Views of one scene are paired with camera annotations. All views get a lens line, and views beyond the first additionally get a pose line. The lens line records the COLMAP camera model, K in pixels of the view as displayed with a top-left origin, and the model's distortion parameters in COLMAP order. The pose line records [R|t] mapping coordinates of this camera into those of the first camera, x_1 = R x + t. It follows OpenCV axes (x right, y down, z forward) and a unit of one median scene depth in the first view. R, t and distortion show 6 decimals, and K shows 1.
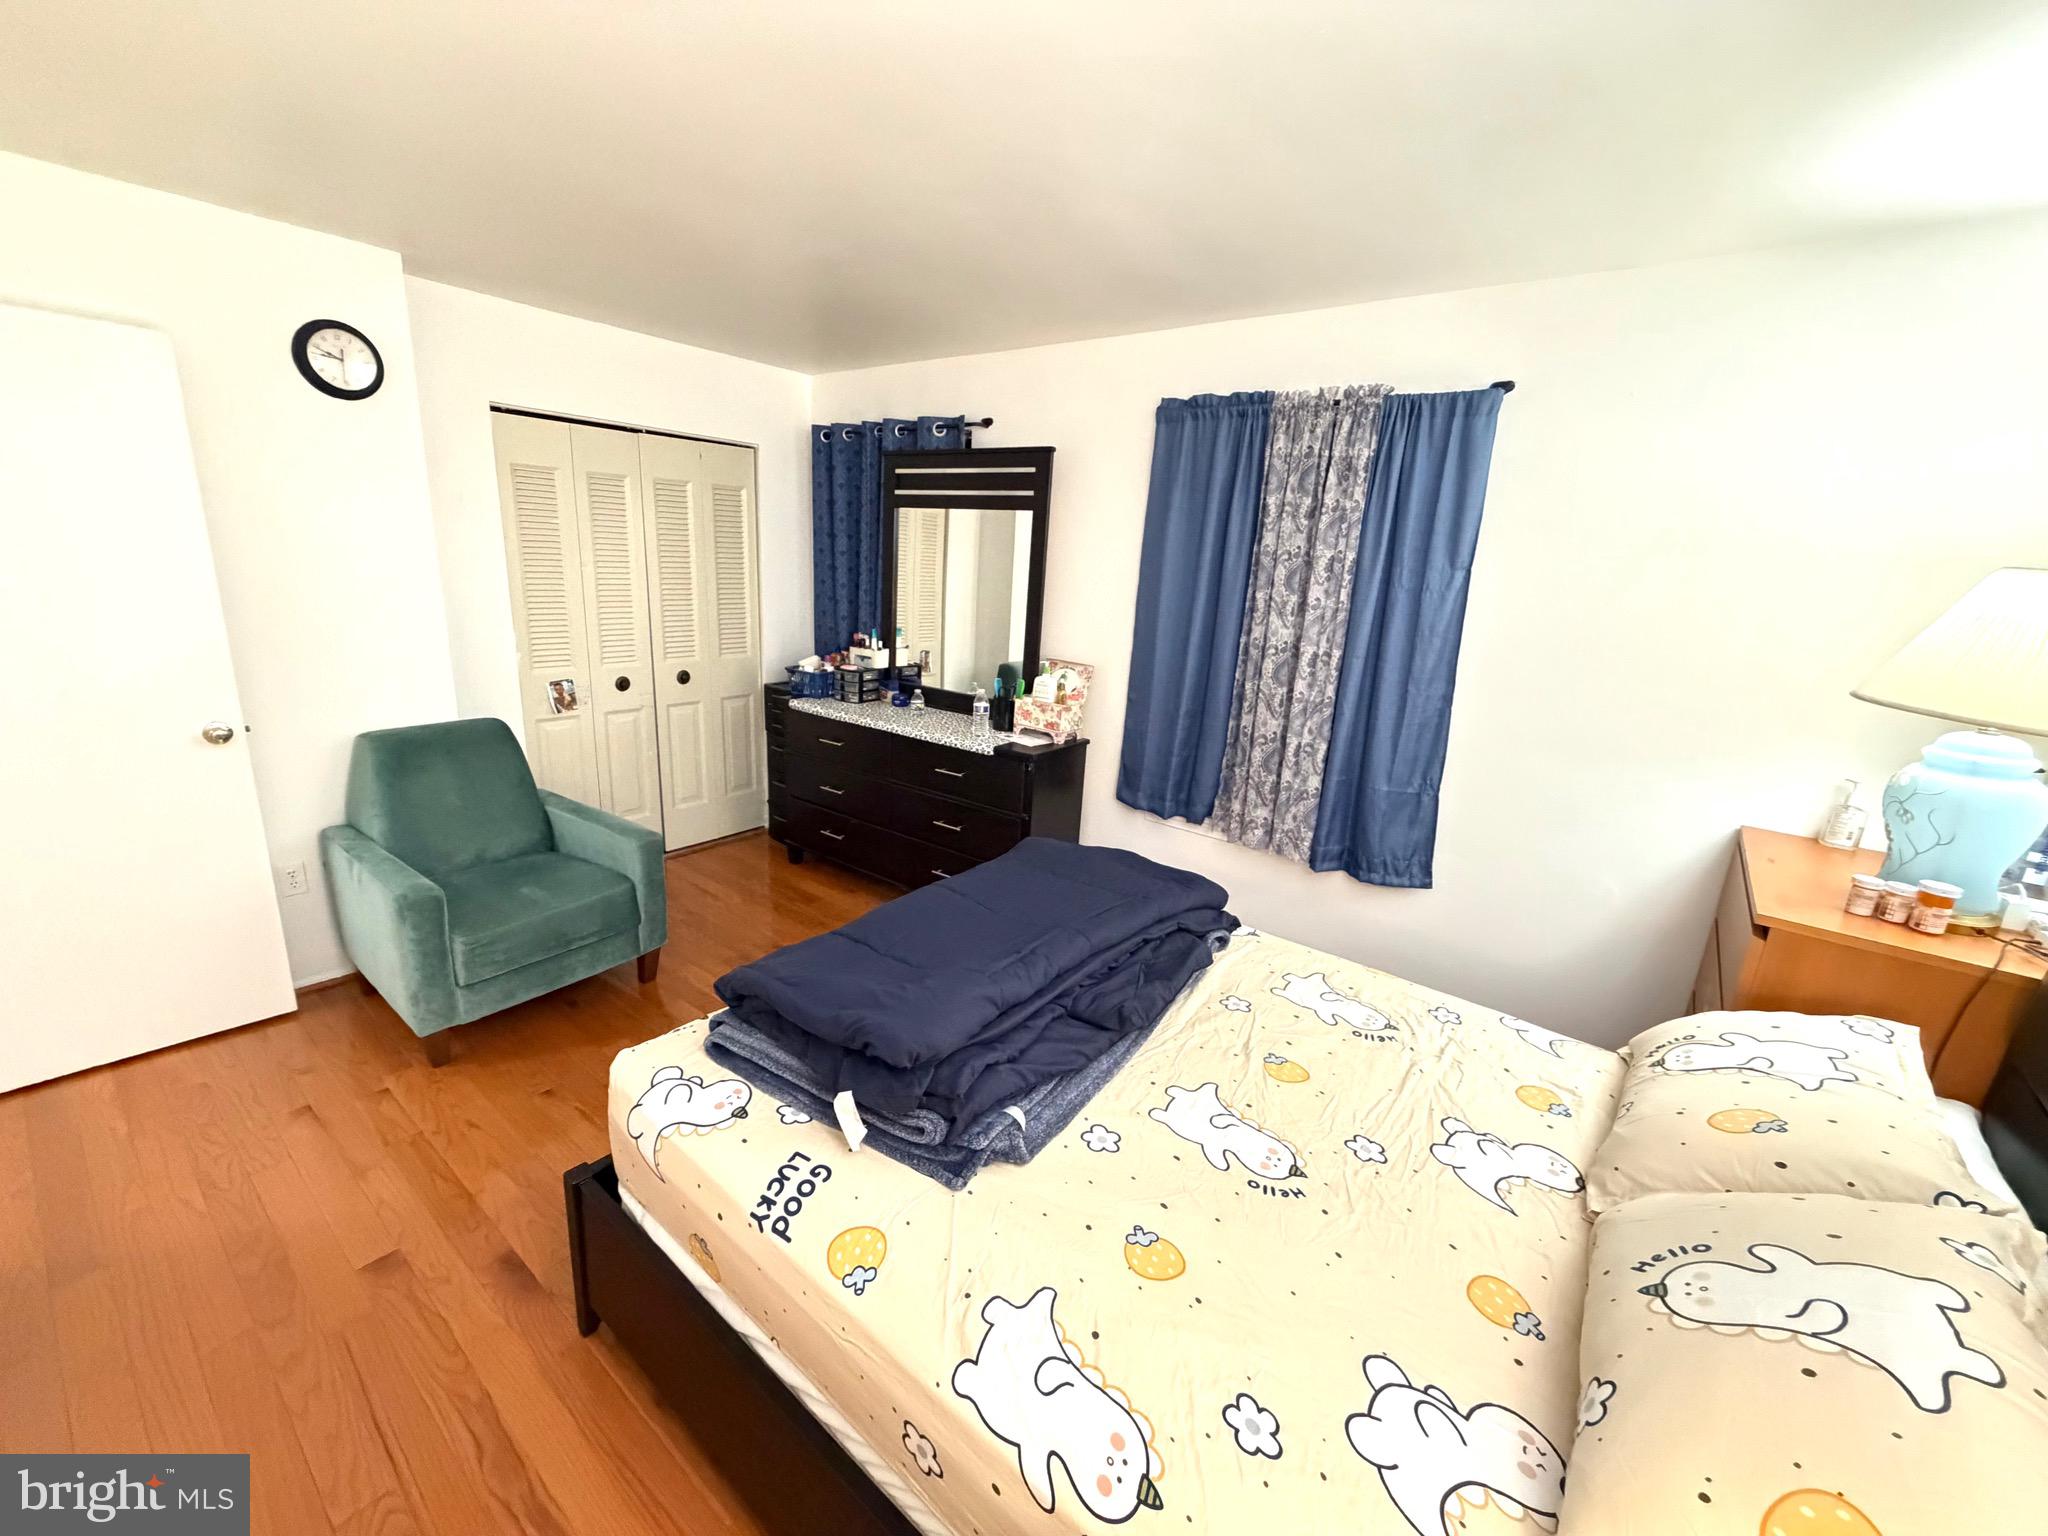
lens RADIAL K [[820.4, 0, 1025.5], [0, 820.4, 762.6], [0, 0, 1]] dist [0.000297, 0.000034]
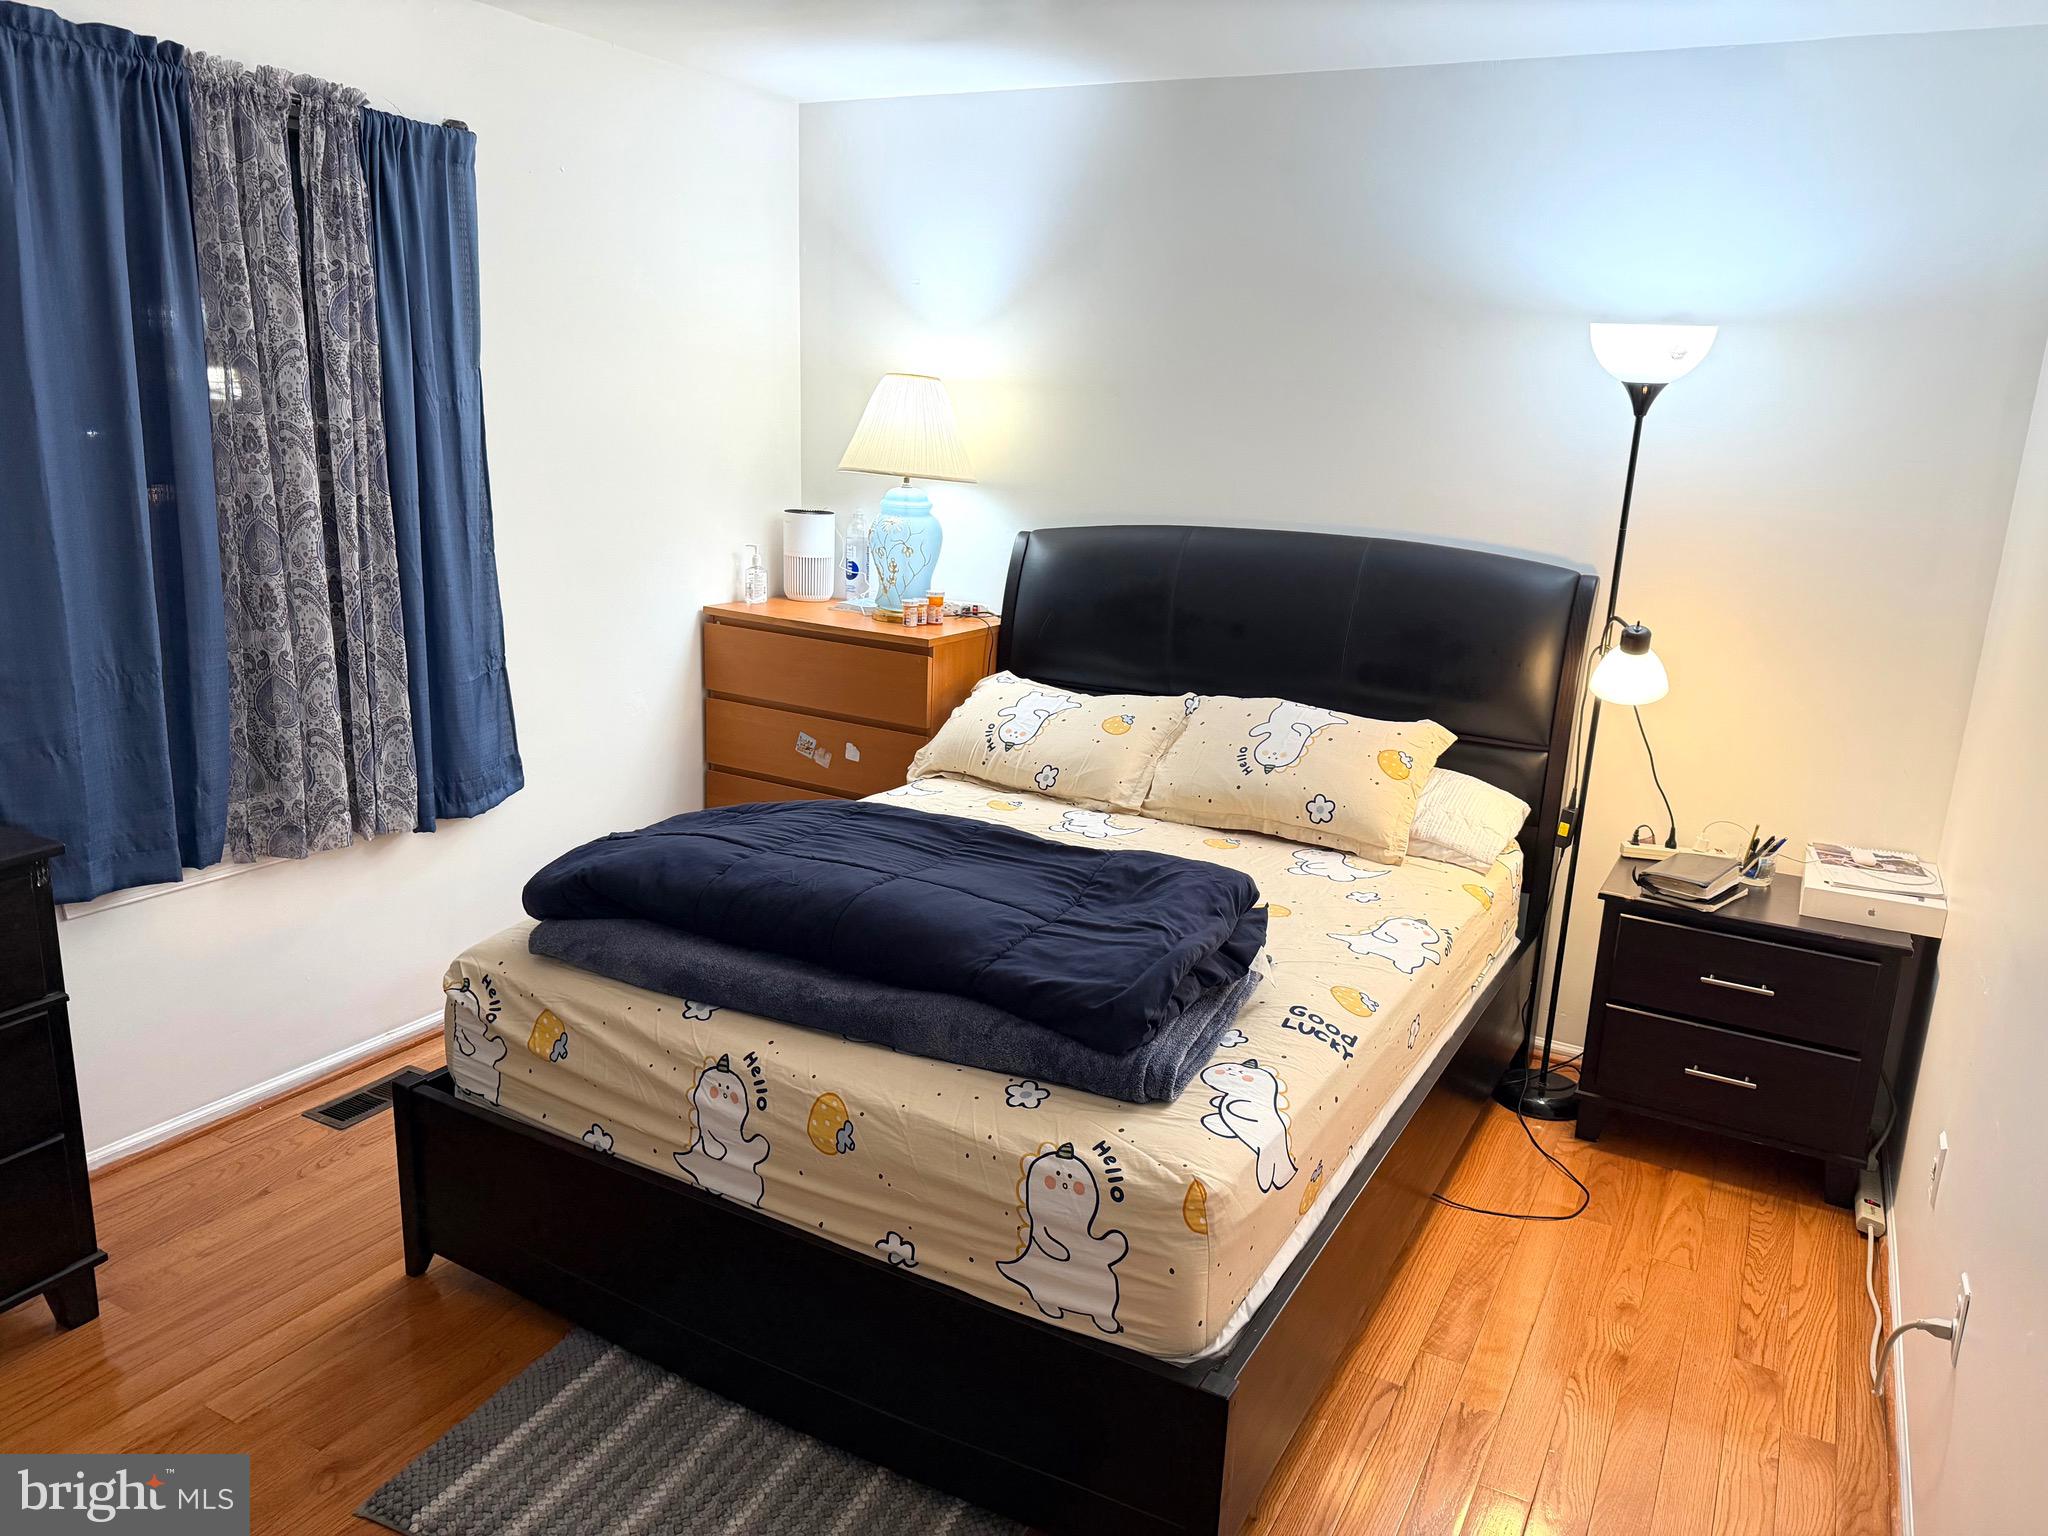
lens RADIAL K [[1438.8, 0, 1012.3], [0, 1438.8, 773.2], [0, 0, 1]] dist [0.151551, -0.260744]
pose [[-0.152817, -0.304567, 0.940152, -0.929281], [0.198481, 0.922483, 0.331105, -0.239078], [-0.968118, 0.237201, -0.080521, 0.715783]]
